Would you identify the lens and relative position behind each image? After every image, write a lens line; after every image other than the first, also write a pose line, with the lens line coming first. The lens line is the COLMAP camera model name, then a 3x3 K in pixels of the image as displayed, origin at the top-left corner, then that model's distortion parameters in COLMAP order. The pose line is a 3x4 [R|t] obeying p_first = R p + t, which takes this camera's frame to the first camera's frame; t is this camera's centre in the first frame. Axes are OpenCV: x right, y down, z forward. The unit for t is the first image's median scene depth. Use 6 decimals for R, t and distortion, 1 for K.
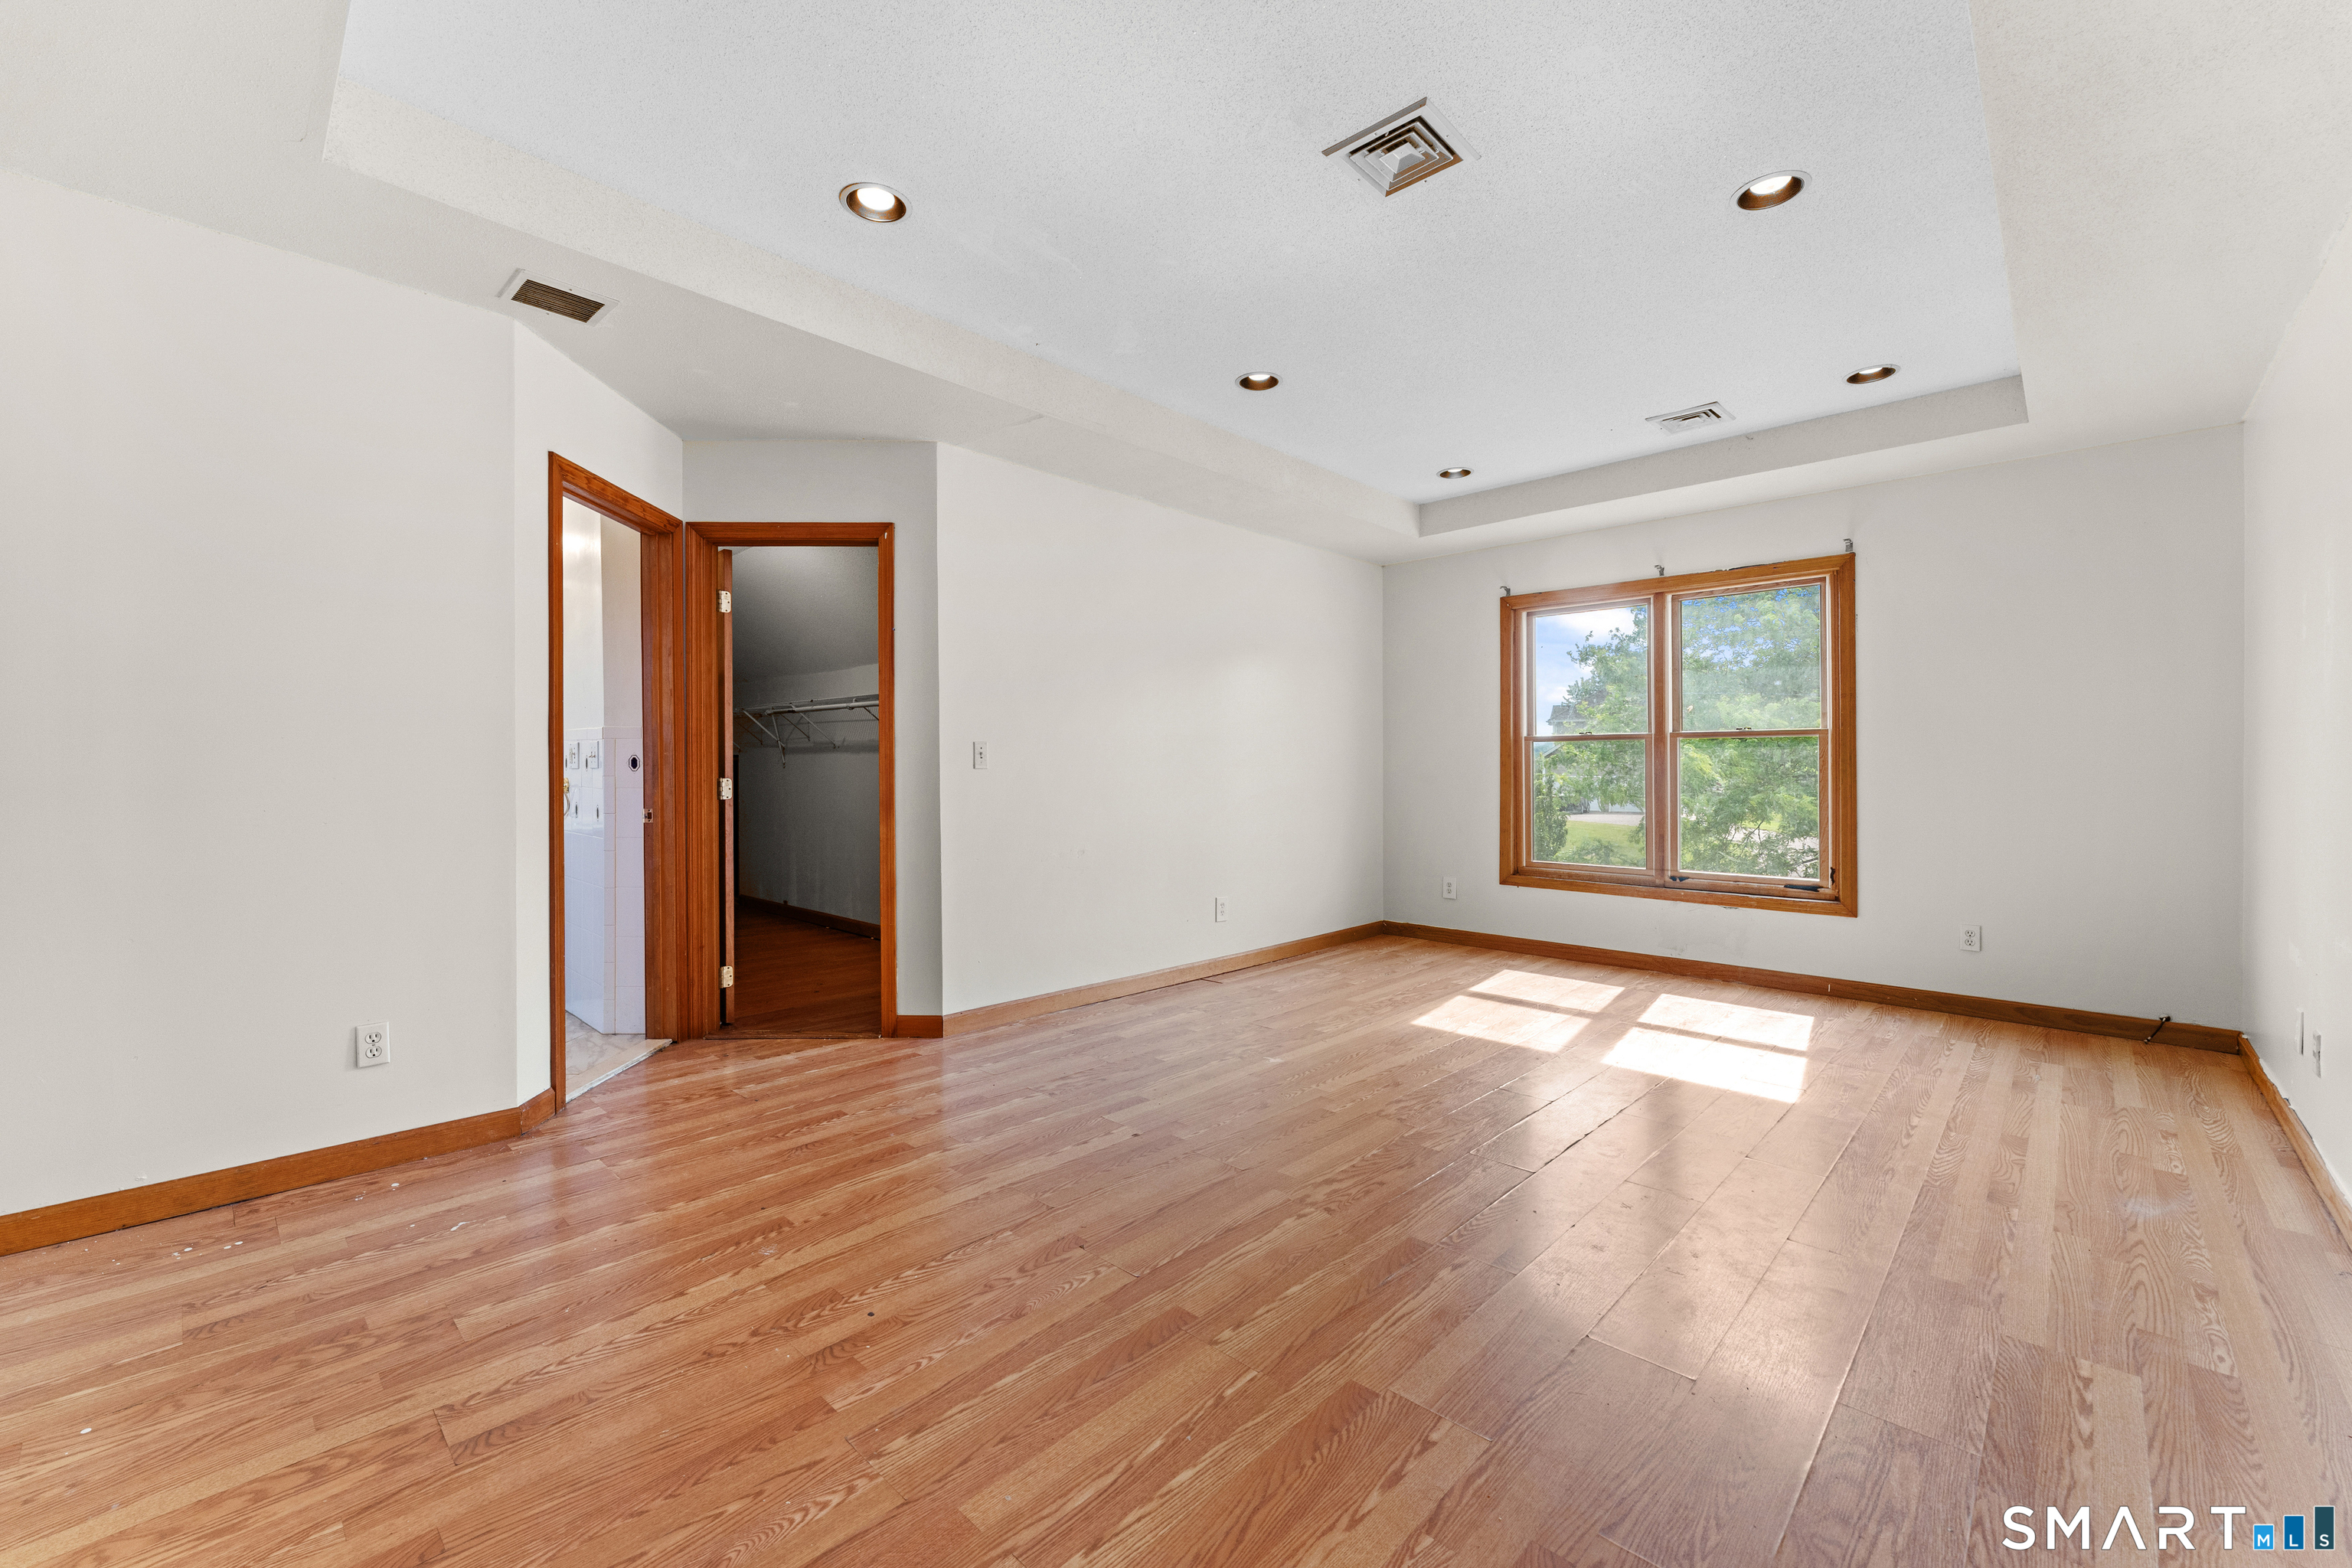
lens RADIAL K [[949.5, 0, 1171.0], [0, 949.5, 768.4], [0, 0, 1]] dist [-0.002721, -0.000390]
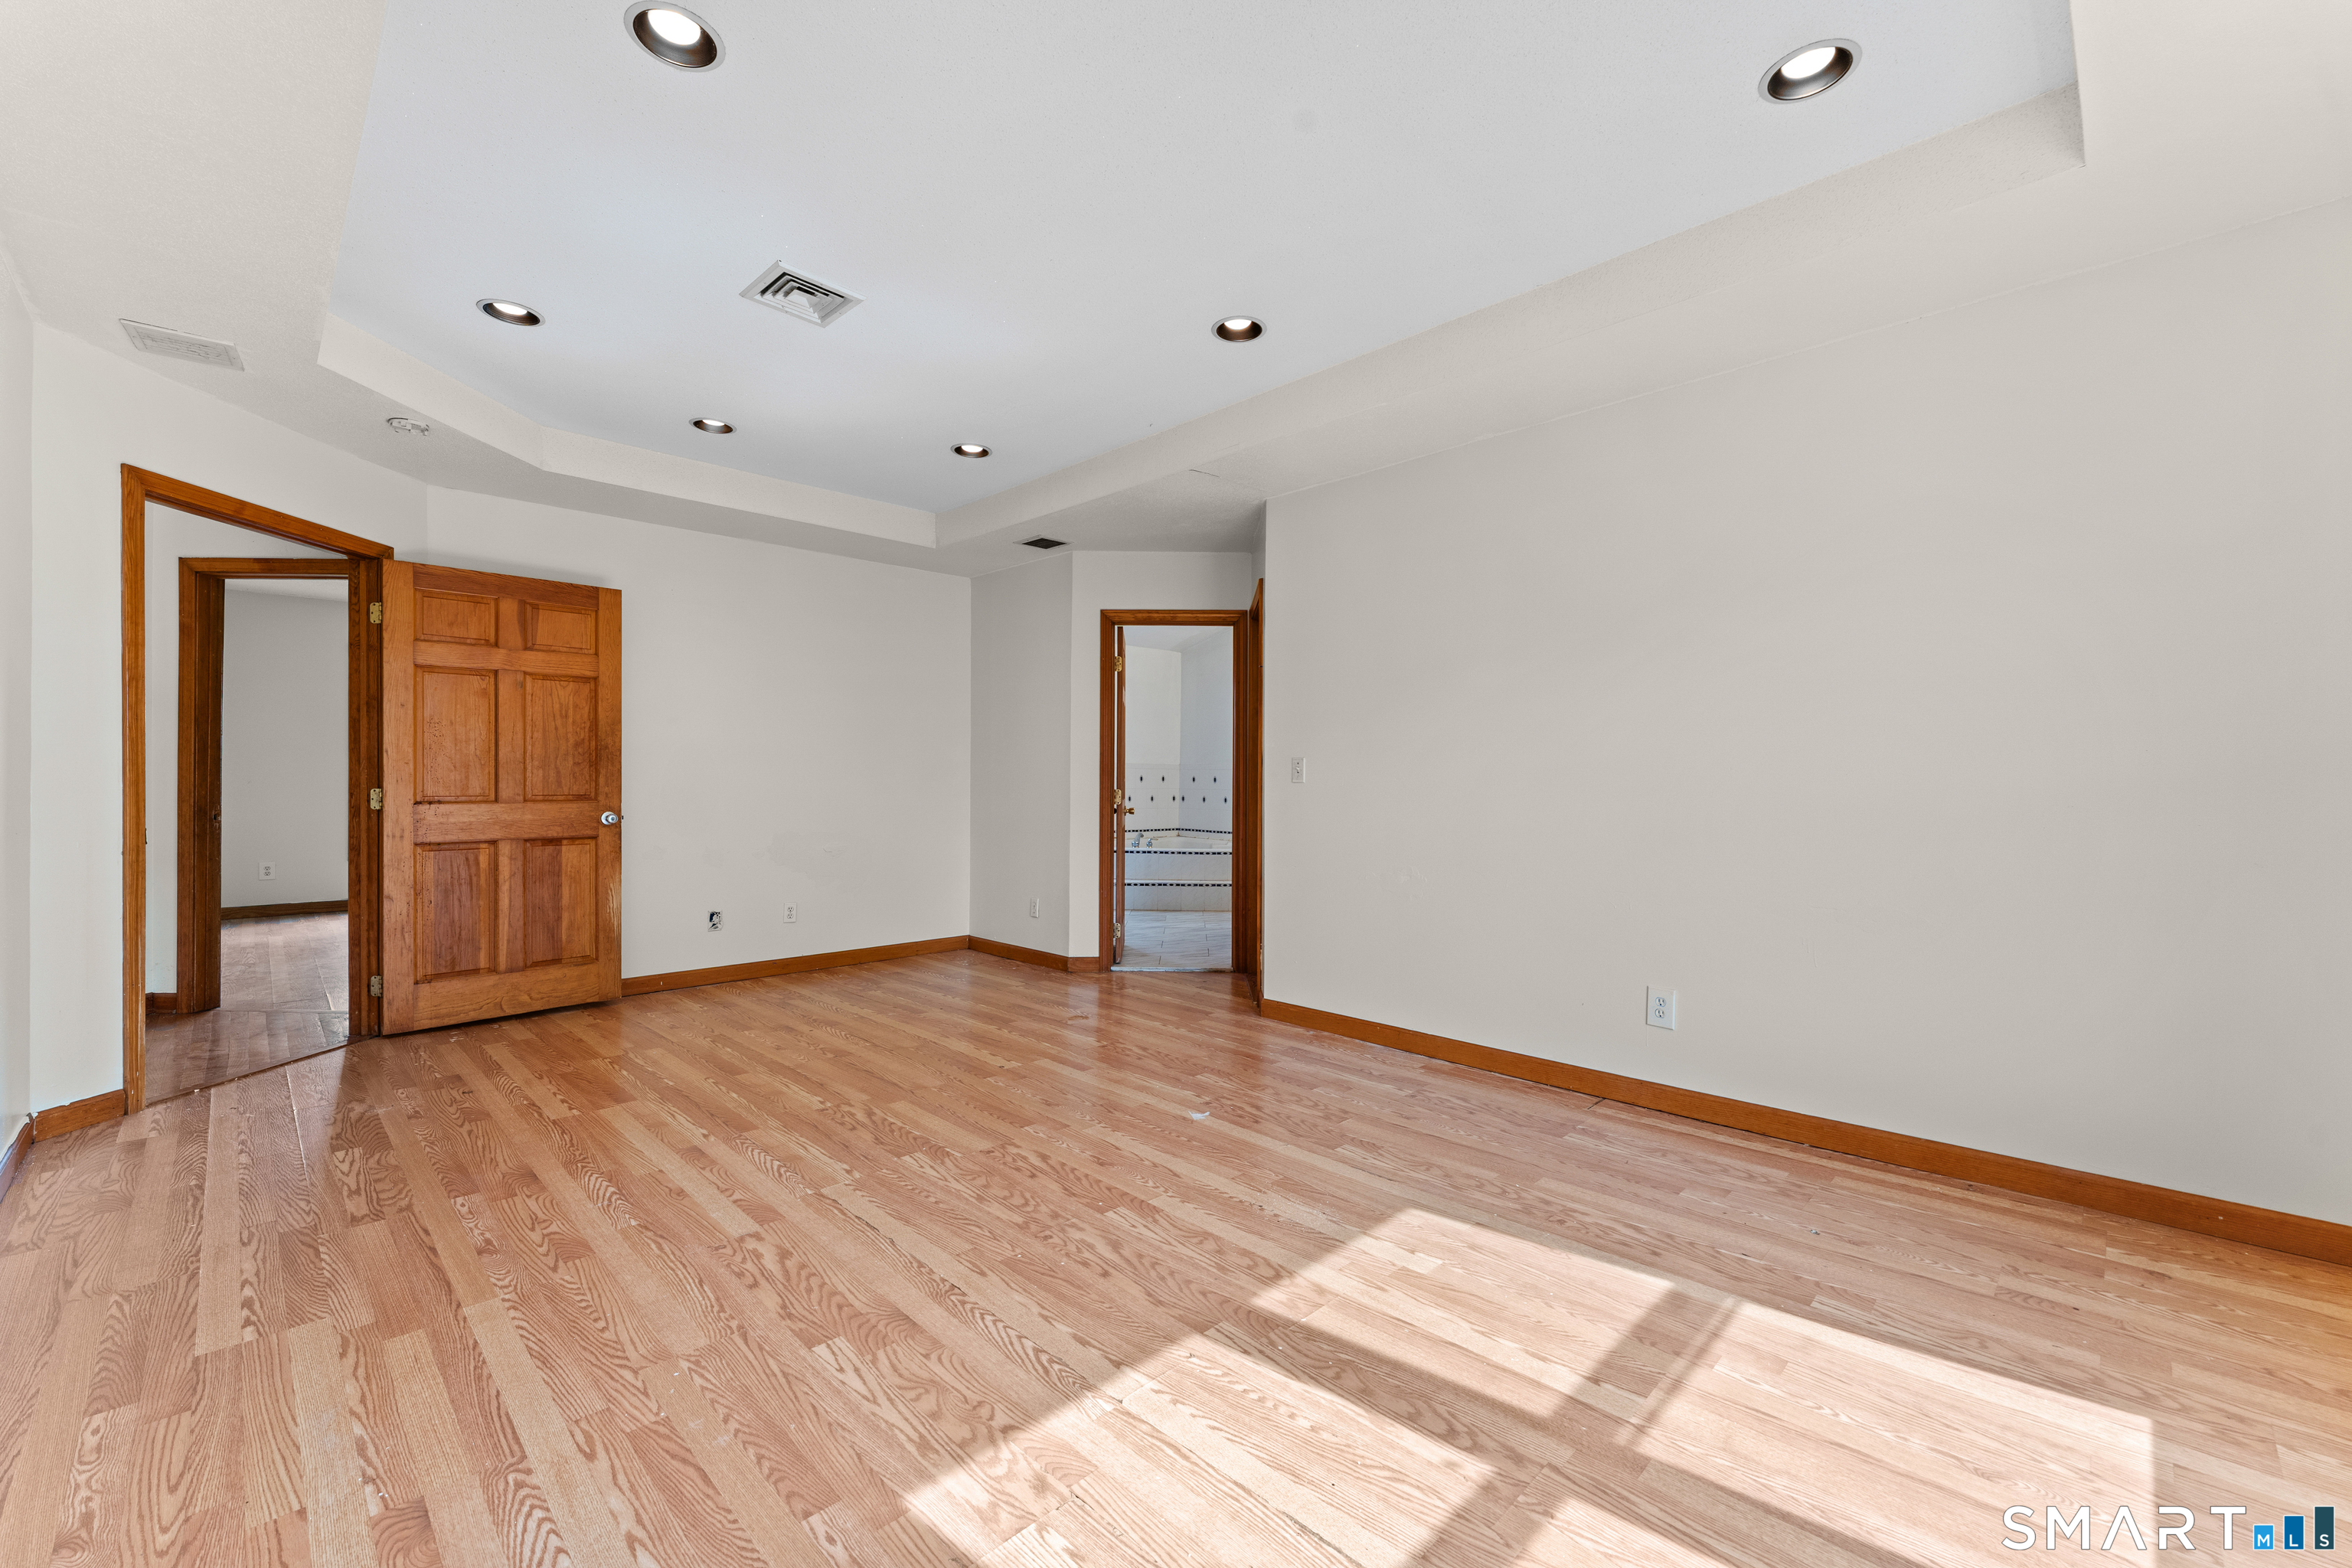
lens RADIAL K [[929.0, 0, 1206.4], [0, 929.0, 811.7], [0, 0, 1]] dist [-0.001347, -0.000133]
pose [[0.005648, 0.029302, -0.999555, 1.350967], [-0.003904, 0.999564, 0.029280, -0.002401], [0.999976, 0.003737, 0.005760, 1.398760]]
